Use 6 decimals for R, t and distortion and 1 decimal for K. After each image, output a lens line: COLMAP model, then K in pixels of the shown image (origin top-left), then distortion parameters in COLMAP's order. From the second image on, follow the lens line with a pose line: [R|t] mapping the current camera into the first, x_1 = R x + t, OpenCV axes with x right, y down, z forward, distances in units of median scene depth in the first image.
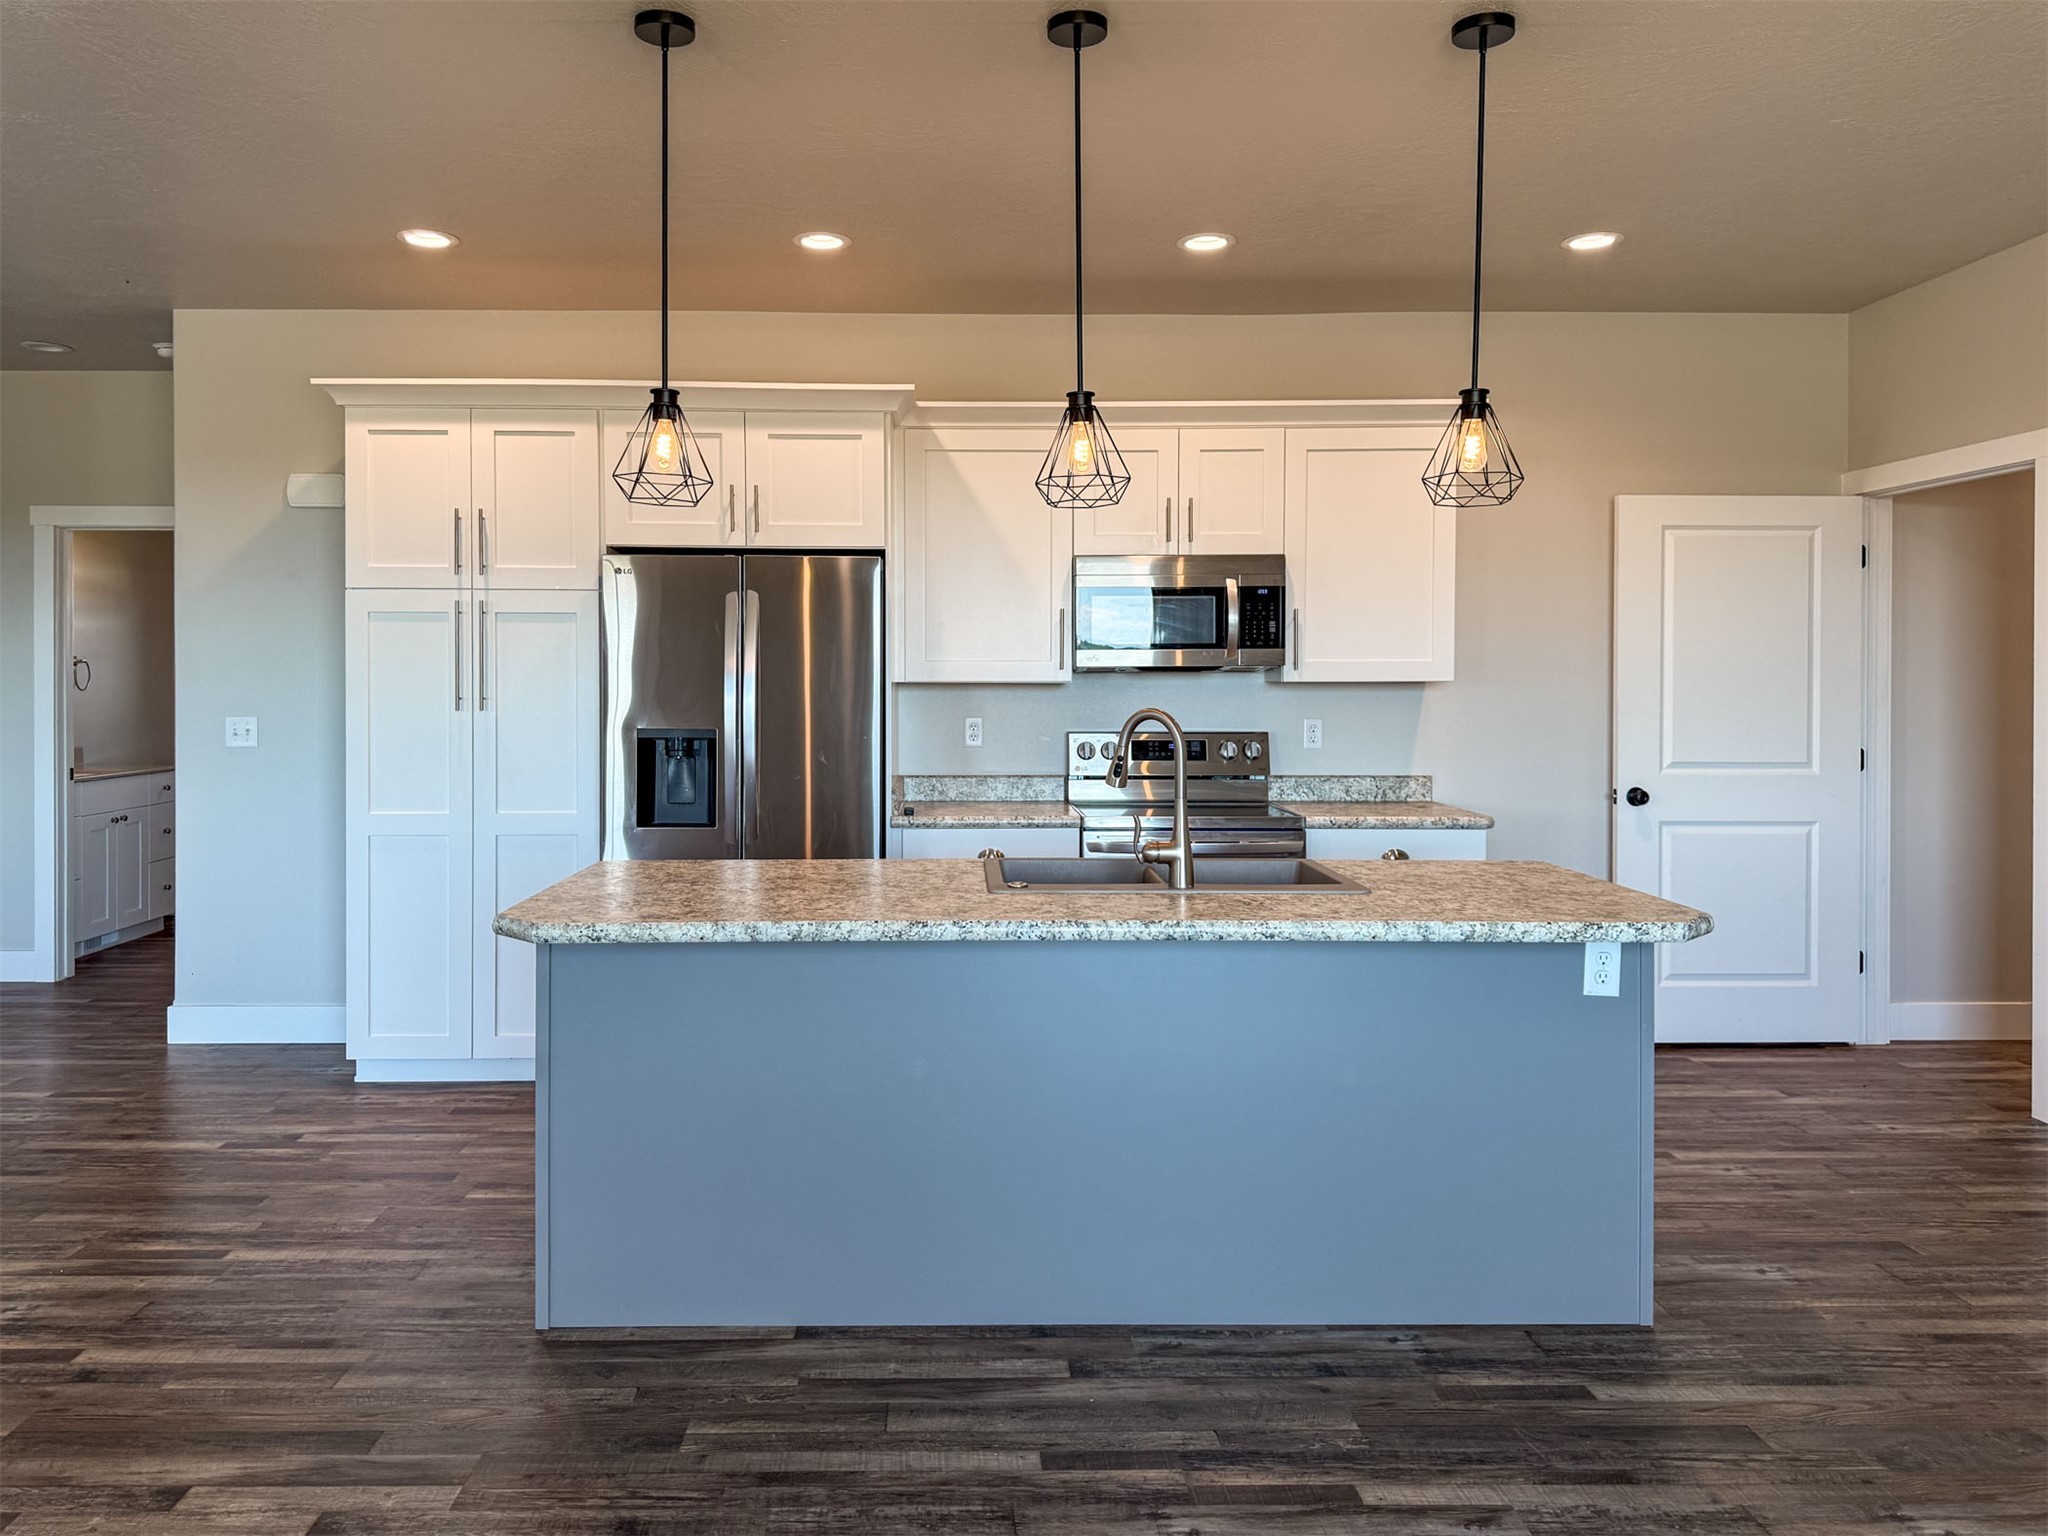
lens RADIAL K [[1505.3, 0, 994.4], [0, 1505.3, 702.8], [0, 0, 1]] dist [0.024279, -0.027204]
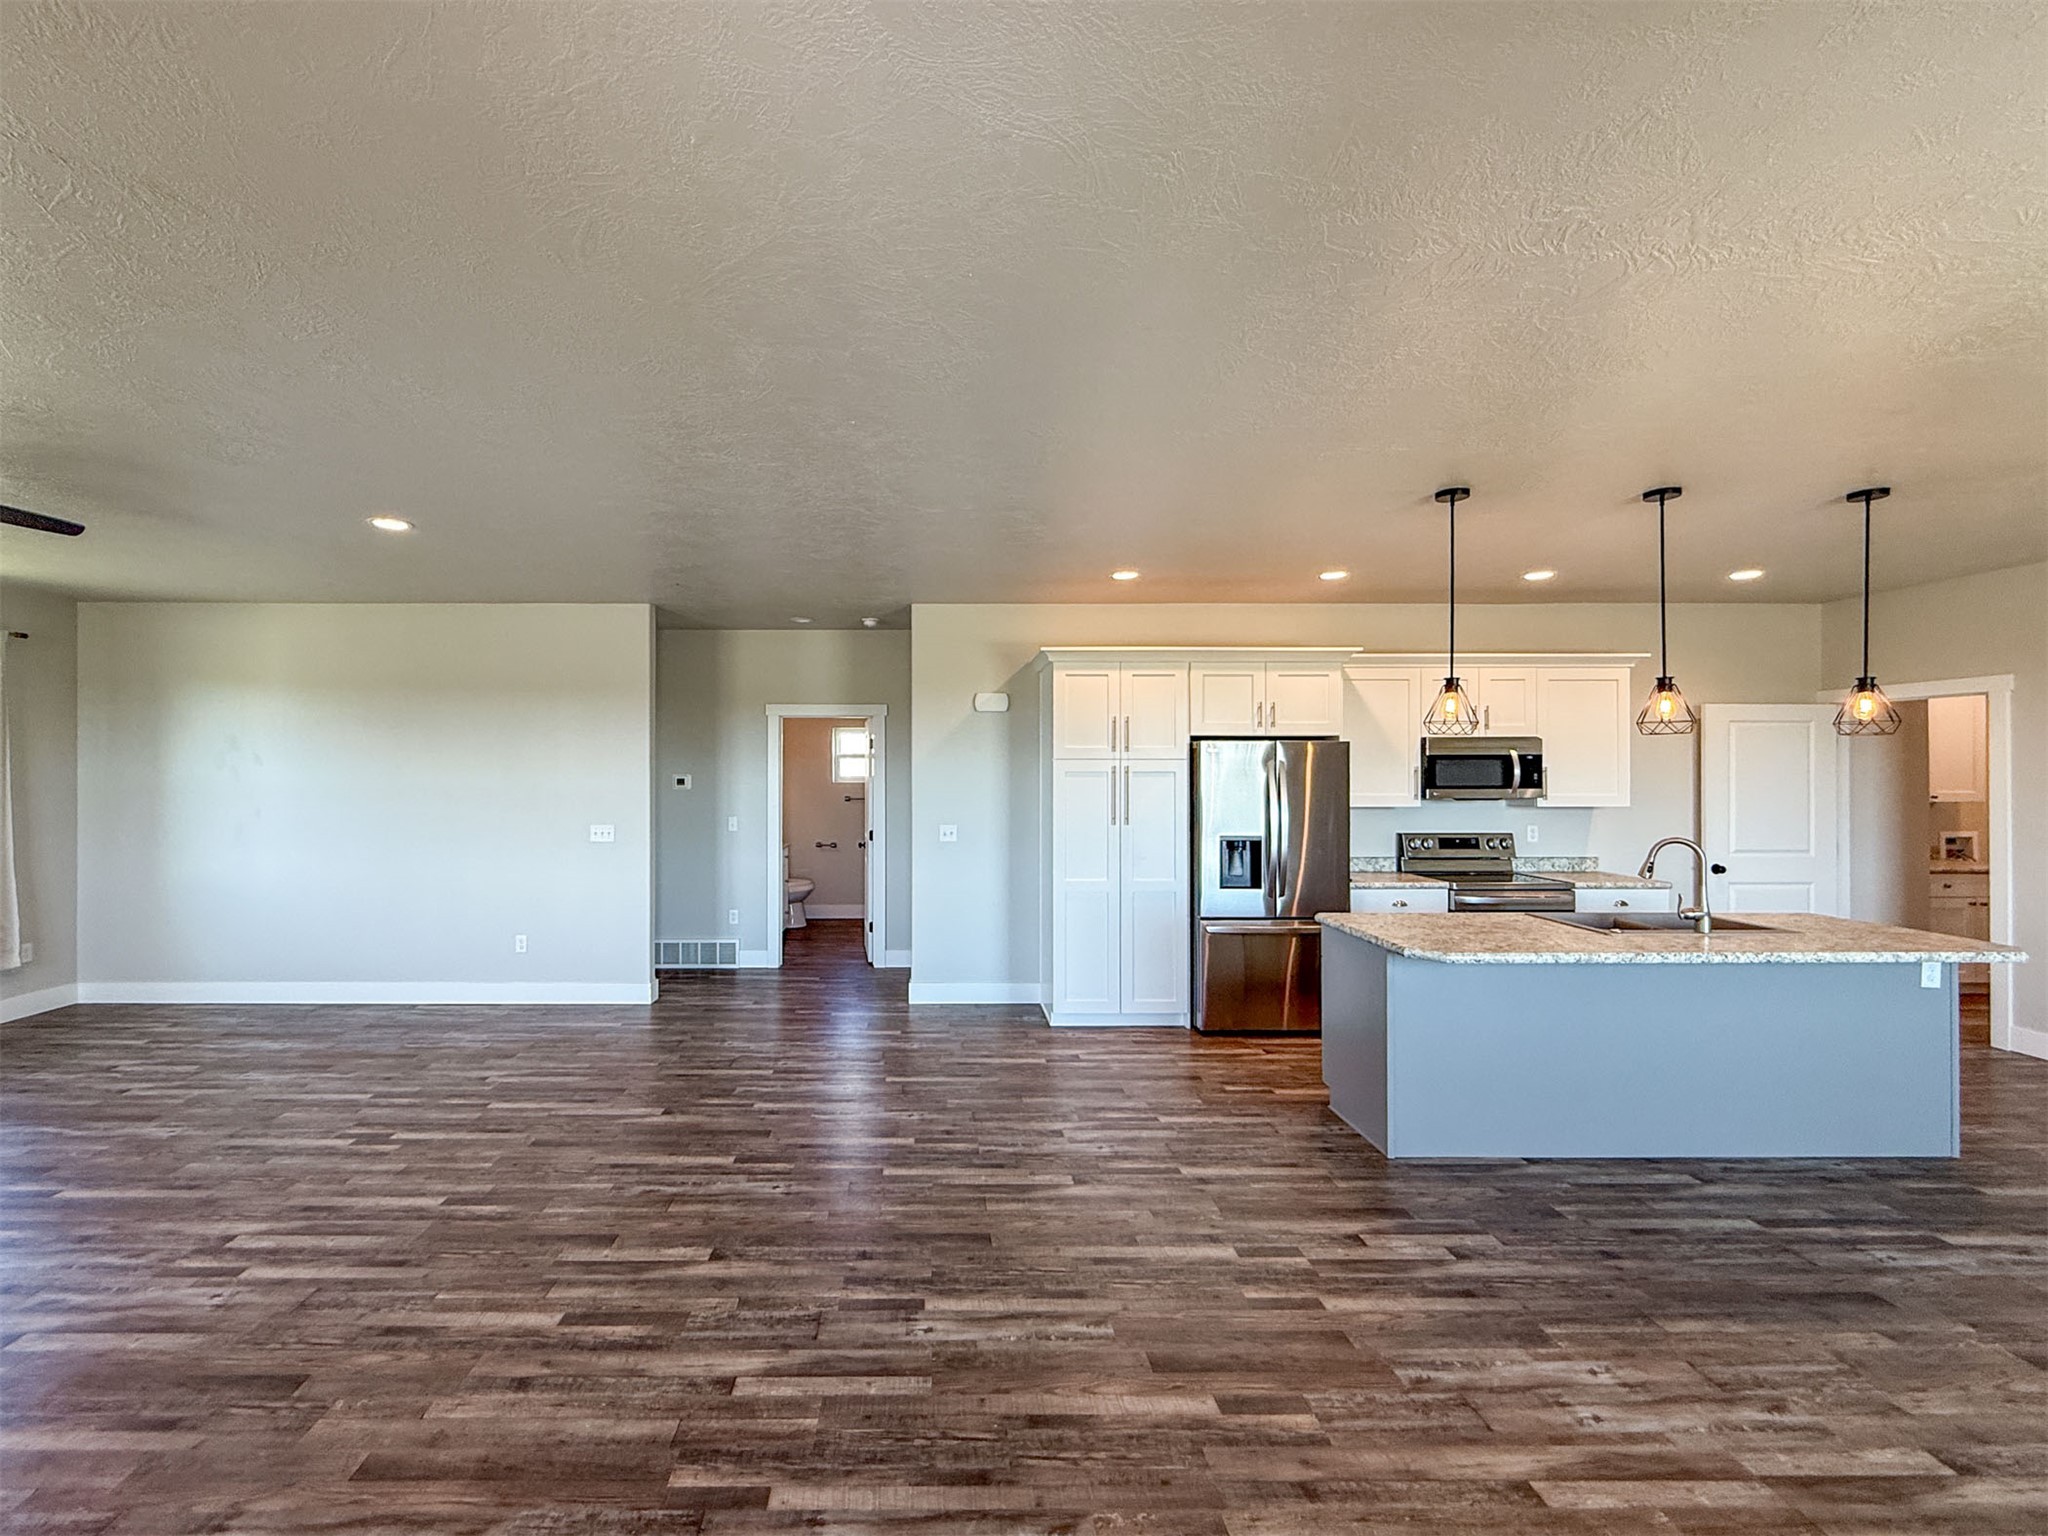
lens RADIAL K [[913.3, 0, 942.6], [0, 913.3, 782.6], [0, 0, 1]] dist [-0.001977, 0.000039]
pose [[0.999944, -0.000643, -0.010569, -0.765086], [0.000617, 0.999997, -0.002494, -0.061326], [0.010570, 0.002487, 0.999941, -0.166462]]
